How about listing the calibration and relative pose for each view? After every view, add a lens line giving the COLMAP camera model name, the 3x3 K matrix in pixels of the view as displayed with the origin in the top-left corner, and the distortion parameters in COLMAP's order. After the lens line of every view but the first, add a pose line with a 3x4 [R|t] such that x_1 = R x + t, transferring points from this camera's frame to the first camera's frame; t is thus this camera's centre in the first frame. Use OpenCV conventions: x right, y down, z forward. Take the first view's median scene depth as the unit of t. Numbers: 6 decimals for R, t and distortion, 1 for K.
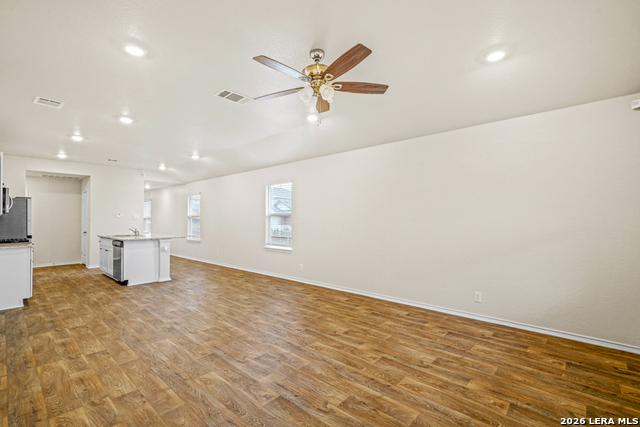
lens RADIAL K [[278.0, 0, 320.7], [0, 278.0, 238.6], [0, 0, 1]] dist [0.003535, 0.002864]
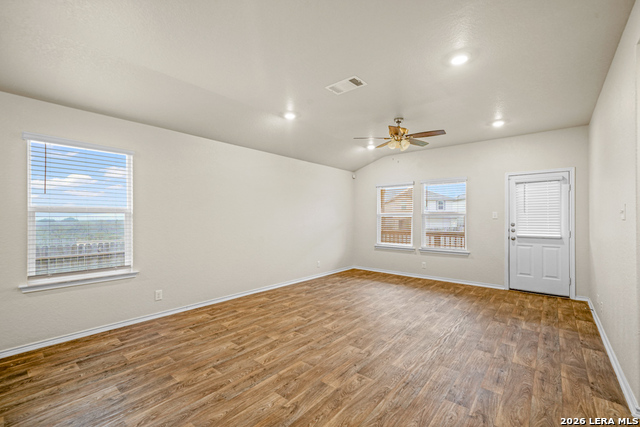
lens RADIAL K [[278.0, 0, 318.2], [0, 278.0, 213.9], [0, 0, 1]] dist [0.003535, 0.002864]
pose [[-0.020743, 0.018085, 0.999621, -0.815414], [0.071195, 0.997325, -0.016566, -0.049695], [-0.997247, 0.070824, -0.021975, 0.714945]]
